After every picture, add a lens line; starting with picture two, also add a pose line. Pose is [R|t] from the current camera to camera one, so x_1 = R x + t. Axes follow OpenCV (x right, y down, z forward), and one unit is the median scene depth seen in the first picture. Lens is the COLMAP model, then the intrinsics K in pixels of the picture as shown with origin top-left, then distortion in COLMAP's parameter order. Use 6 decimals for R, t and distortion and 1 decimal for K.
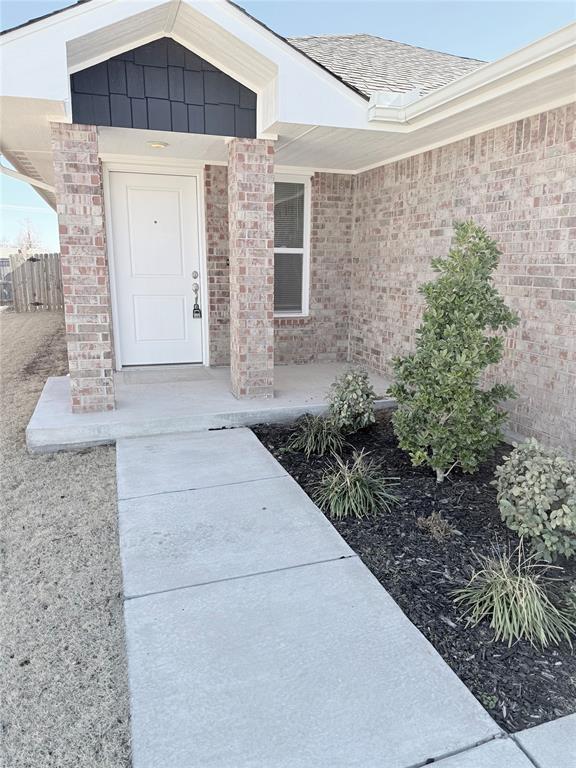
lens RADIAL K [[544.2, 0, 288.0], [0, 544.2, 384.0], [0, 0, 1]] dist [0.080700, -0.160384]
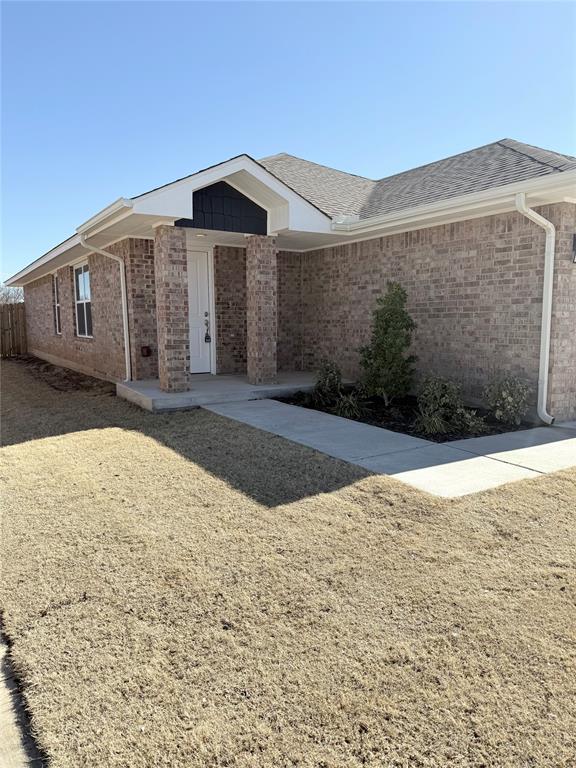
lens RADIAL K [[544.2, 0, 288.0], [0, 544.2, 384.0], [0, 0, 1]] dist [0.080700, -0.160384]
pose [[0.970843, -0.039161, 0.236498, -0.405763], [0.062951, 0.993590, -0.093893, 0.192387], [-0.231305, 0.106043, 0.967085, -0.643519]]
